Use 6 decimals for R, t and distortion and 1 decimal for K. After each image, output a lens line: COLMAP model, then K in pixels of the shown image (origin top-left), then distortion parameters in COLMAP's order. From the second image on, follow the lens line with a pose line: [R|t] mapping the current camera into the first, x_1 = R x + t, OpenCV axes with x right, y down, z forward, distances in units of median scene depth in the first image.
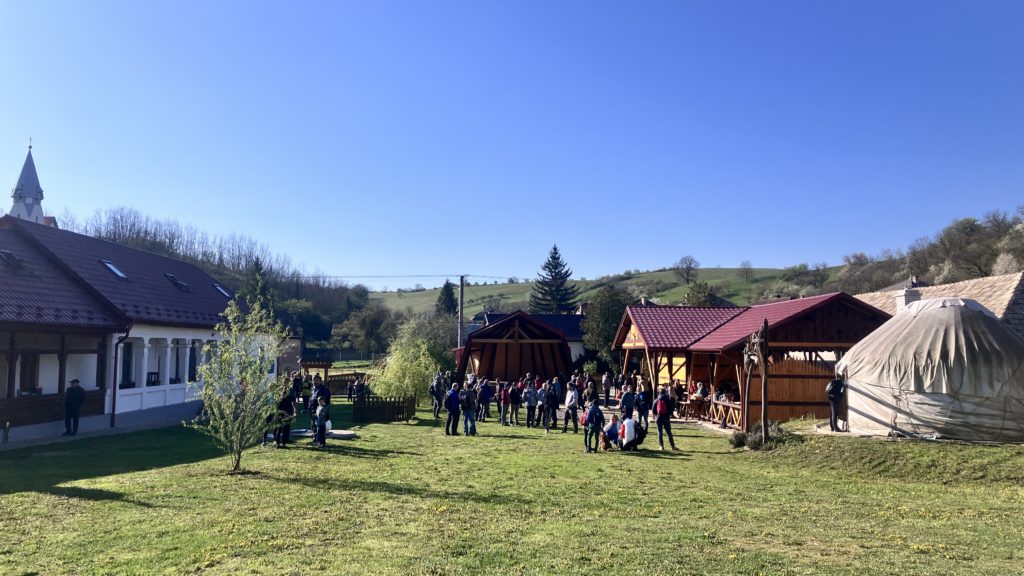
lens RADIAL K [[824.1, 0, 512.0], [0, 824.1, 288.0], [0, 0, 1]] dist [0.006438, 0.003446]
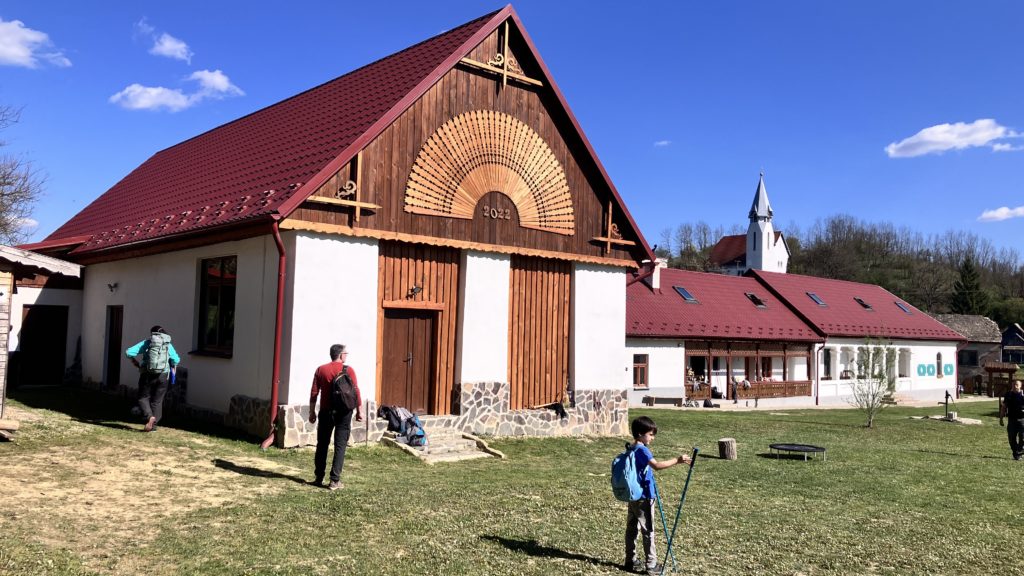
lens RADIAL K [[824.1, 0, 512.0], [0, 824.1, 288.0], [0, 0, 1]] dist [0.006438, 0.003446]
pose [[0.677748, -0.028820, -0.734729, 0.240639], [0.032521, 0.999429, -0.009204, -0.048552], [0.734575, -0.017656, 0.678298, -0.411628]]
